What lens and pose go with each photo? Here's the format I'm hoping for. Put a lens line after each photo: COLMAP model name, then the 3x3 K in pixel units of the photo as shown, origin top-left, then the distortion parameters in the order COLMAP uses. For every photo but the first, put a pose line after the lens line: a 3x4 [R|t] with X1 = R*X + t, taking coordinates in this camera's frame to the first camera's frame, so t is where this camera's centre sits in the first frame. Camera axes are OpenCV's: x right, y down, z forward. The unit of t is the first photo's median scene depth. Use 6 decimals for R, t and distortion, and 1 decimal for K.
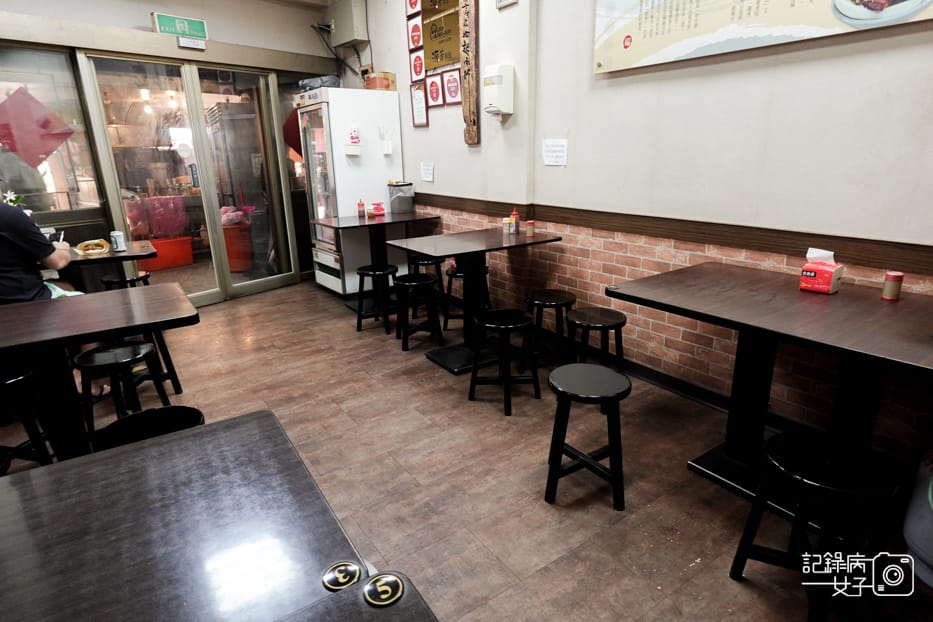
lens RADIAL K [[528.0, 0, 462.3], [0, 528.0, 315.2], [0, 0, 1]] dist [-0.000785, -0.000562]
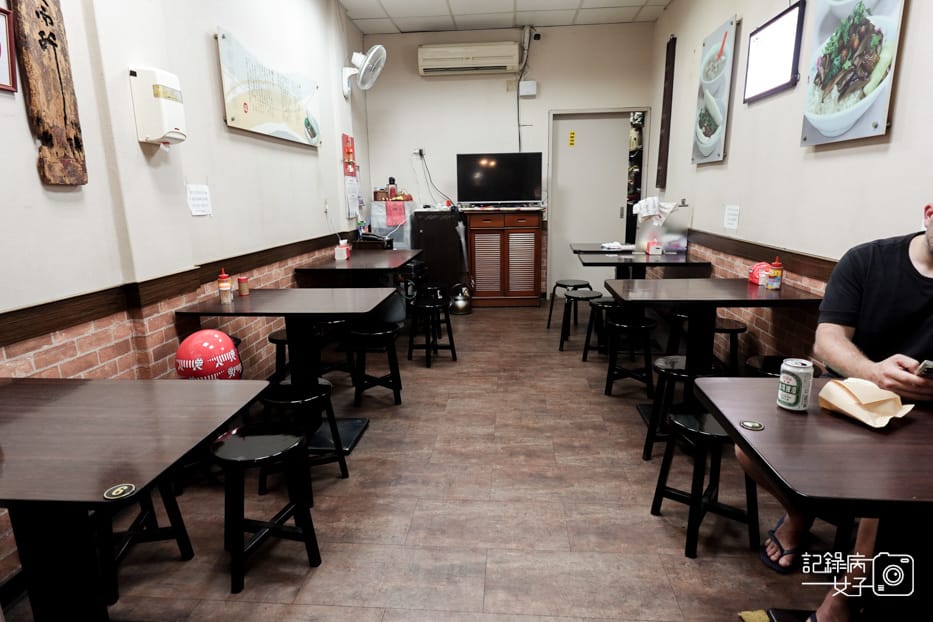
lens RADIAL K [[528.0, 0, 464.5], [0, 528.0, 316.0], [0, 0, 1]] dist [-0.000785, -0.000562]
pose [[-0.770452, -0.110912, 0.627775, -0.582190], [0.223223, 0.875470, 0.428630, -0.343687], [-0.597139, 0.470373, -0.649750, 1.149231]]
